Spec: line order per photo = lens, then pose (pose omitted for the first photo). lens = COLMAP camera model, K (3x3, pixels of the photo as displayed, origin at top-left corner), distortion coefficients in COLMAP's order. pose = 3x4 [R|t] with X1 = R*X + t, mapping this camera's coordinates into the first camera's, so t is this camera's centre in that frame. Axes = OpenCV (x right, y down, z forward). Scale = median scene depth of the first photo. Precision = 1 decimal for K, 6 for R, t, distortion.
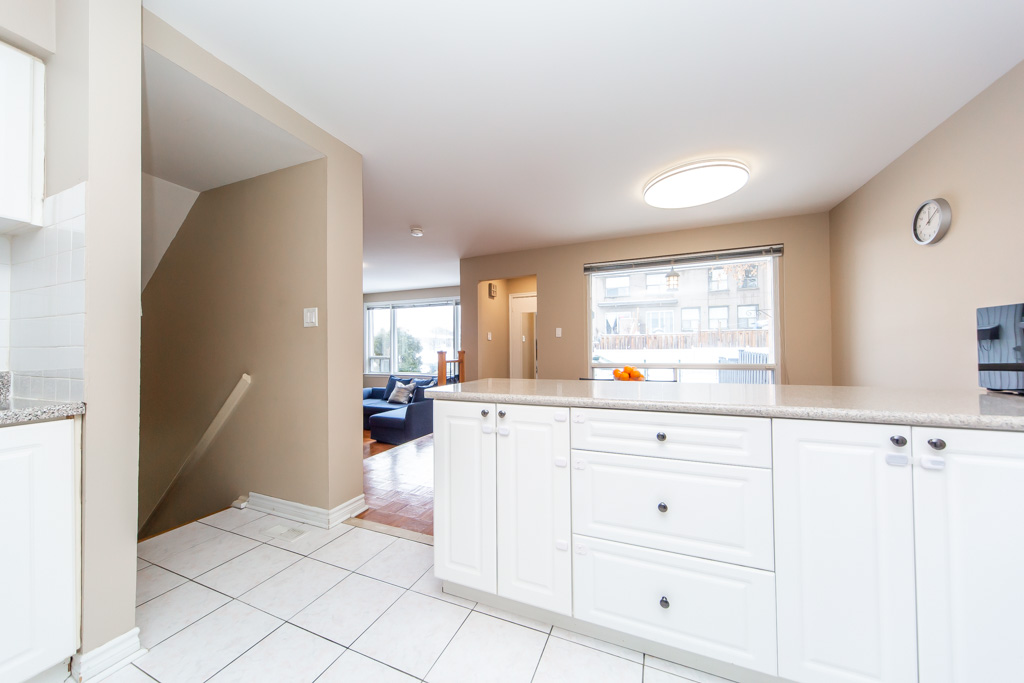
lens RADIAL K [[356.3, 0, 508.6], [0, 356.3, 343.0], [0, 0, 1]] dist [0.003244, -0.000529]
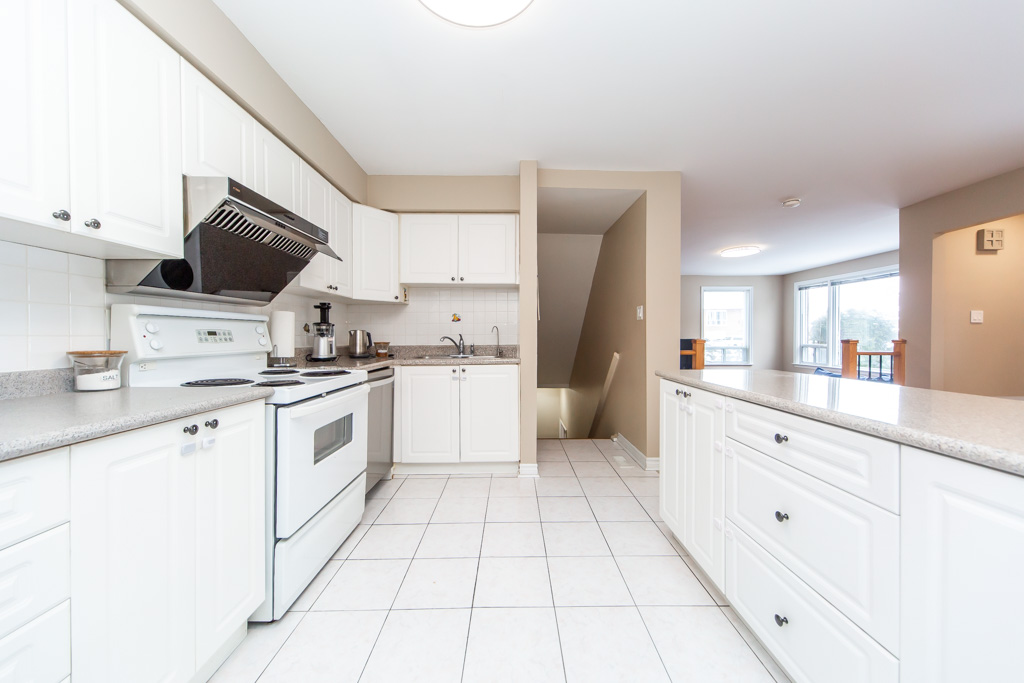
lens RADIAL K [[356.3, 0, 505.7], [0, 356.3, 341.3], [0, 0, 1]] dist [0.003244, -0.000529]
pose [[0.379219, 0.021308, -0.925062, 0.168197], [0.012291, 0.999531, 0.028062, -0.002906], [0.925225, -0.022012, 0.378779, 0.003971]]
